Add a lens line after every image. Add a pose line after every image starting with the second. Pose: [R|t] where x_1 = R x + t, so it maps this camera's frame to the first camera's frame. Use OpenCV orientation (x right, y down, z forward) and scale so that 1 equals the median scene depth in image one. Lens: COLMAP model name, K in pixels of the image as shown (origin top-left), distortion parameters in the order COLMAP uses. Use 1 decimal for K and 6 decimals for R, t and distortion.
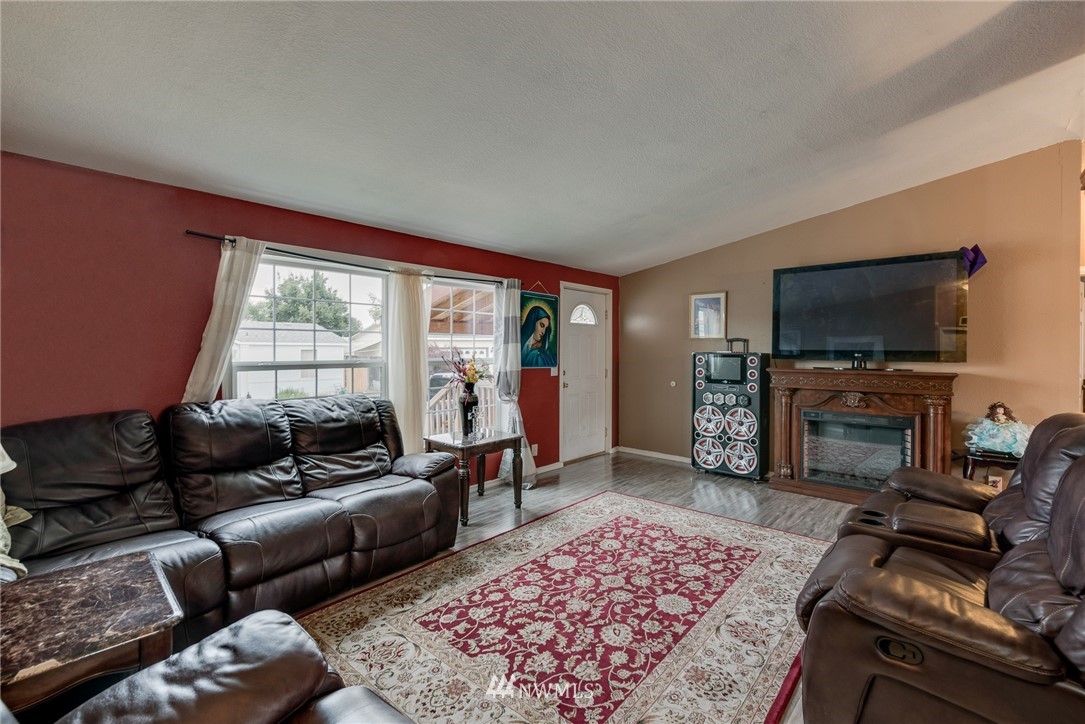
lens RADIAL K [[471.4, 0, 544.7], [0, 471.4, 353.5], [0, 0, 1]] dist [0.000426, -0.000399]
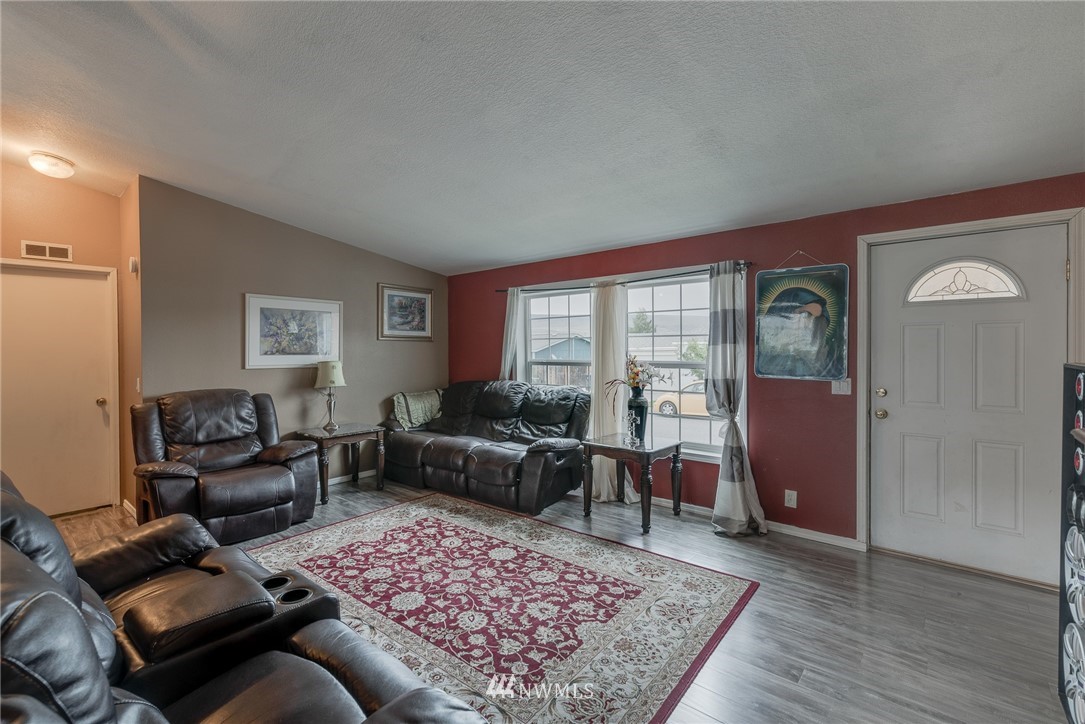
lens RADIAL K [[471.4, 0, 544.7], [0, 471.4, 353.5], [0, 0, 1]] dist [0.000426, -0.000399]
pose [[0.044500, 0.006731, -0.998987, 1.121780], [-0.004707, 0.999968, 0.006528, -0.015565], [0.998998, 0.004412, 0.044530, 1.067541]]
